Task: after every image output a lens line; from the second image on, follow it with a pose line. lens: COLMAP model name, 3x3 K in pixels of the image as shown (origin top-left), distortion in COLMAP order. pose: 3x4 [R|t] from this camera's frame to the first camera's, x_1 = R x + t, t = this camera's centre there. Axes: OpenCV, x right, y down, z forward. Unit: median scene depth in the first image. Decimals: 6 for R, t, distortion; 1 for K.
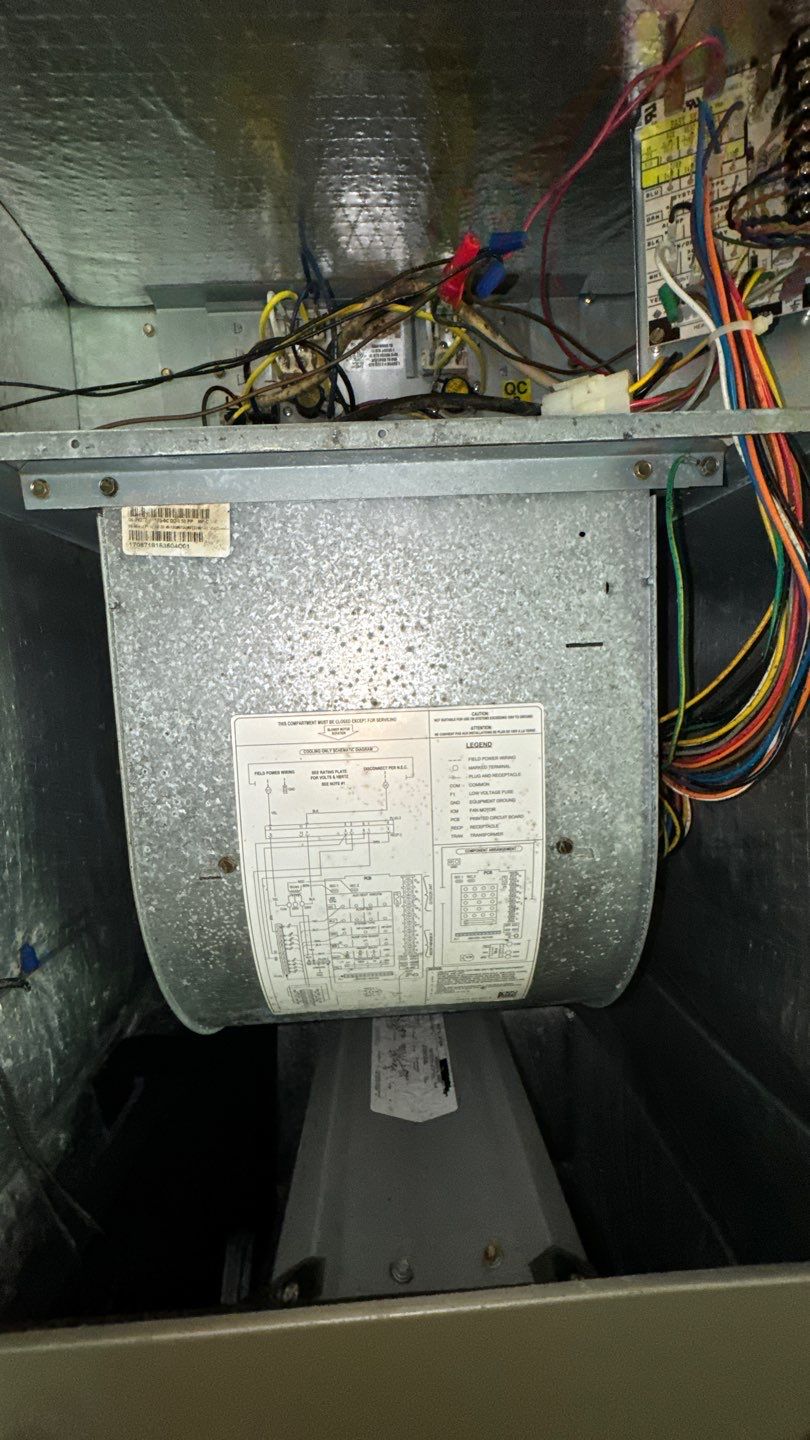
lens RADIAL K [[584.7, 0, 406.5], [0, 584.7, 723.6], [0, 0, 1]] dist [0.000258, 0.000042]
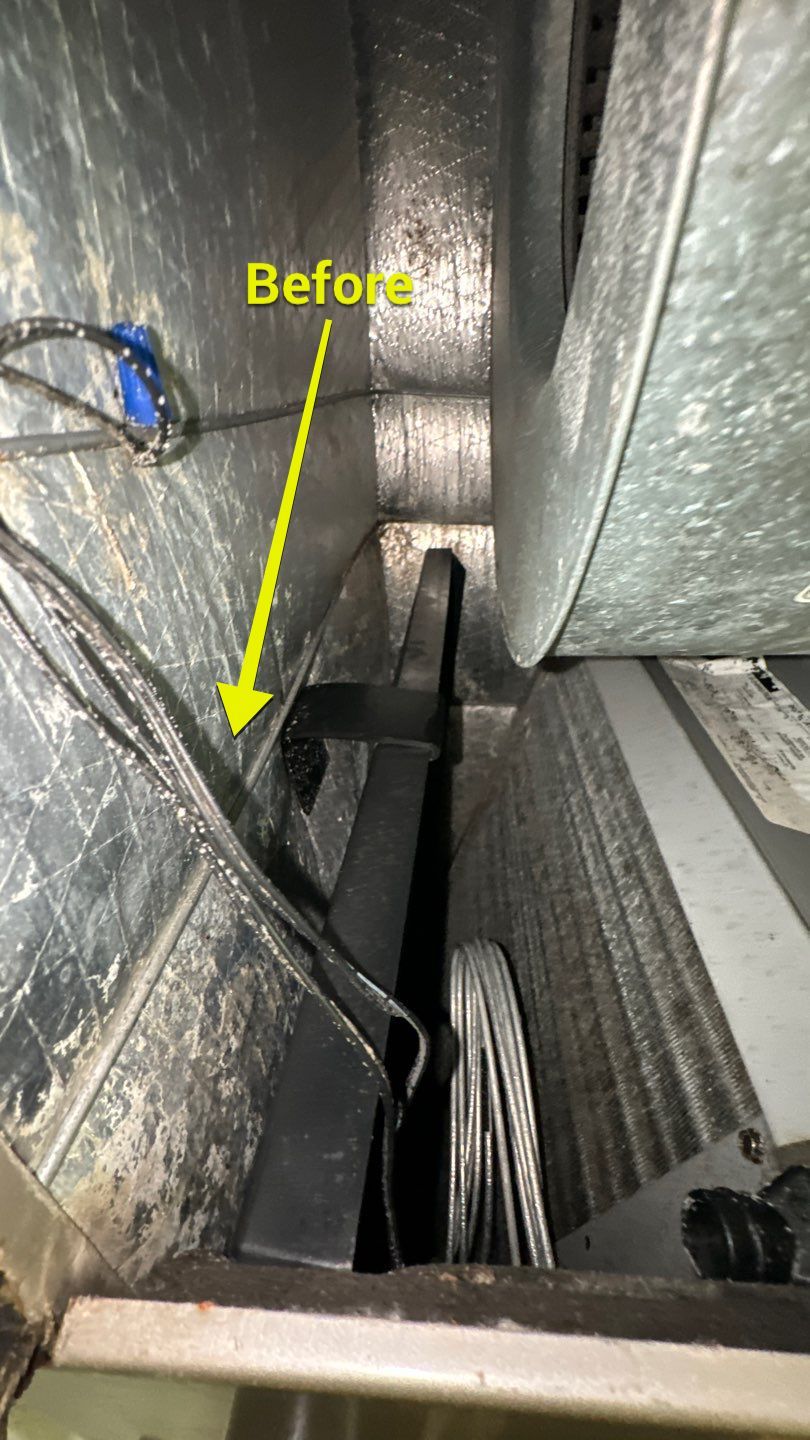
lens RADIAL K [[584.7, 0, 406.5], [0, 584.7, 723.6], [0, 0, 1]] dist [0.000258, 0.000042]
pose [[0.994009, 0.063697, -0.088815, -0.331481], [-0.018590, 0.899310, 0.436916, 0.312320], [0.107703, -0.432647, 0.895107, 0.462225]]
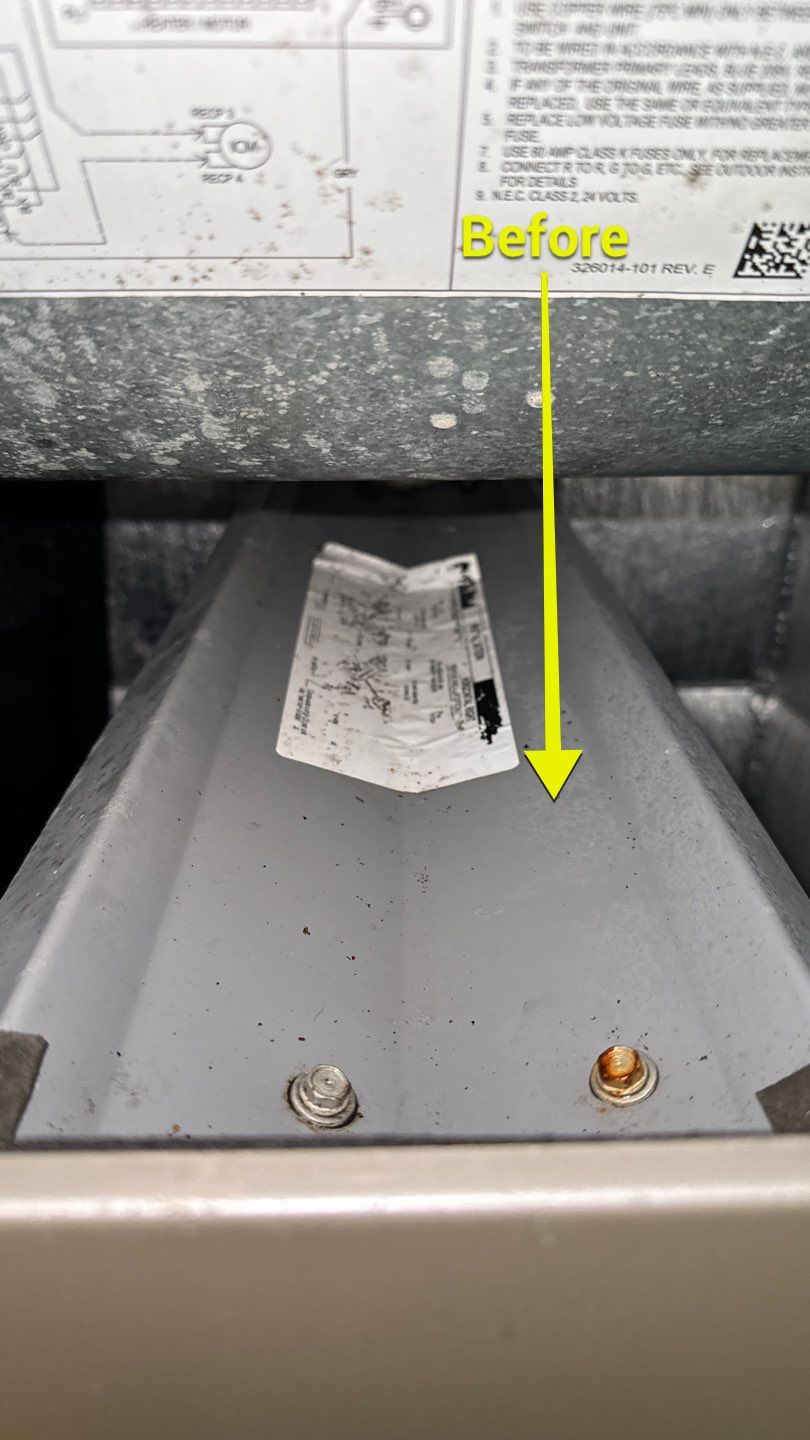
lens RADIAL K [[1037.1, 0, 422.3], [0, 1037.1, 721.1], [0, 0, 1]] dist [-0.007050, -0.005759]
pose [[0.998582, 0.052523, 0.008722, 0.019823], [-0.052215, 0.934061, 0.353275, 0.383587], [0.010408, -0.353229, 0.935479, 0.388048]]
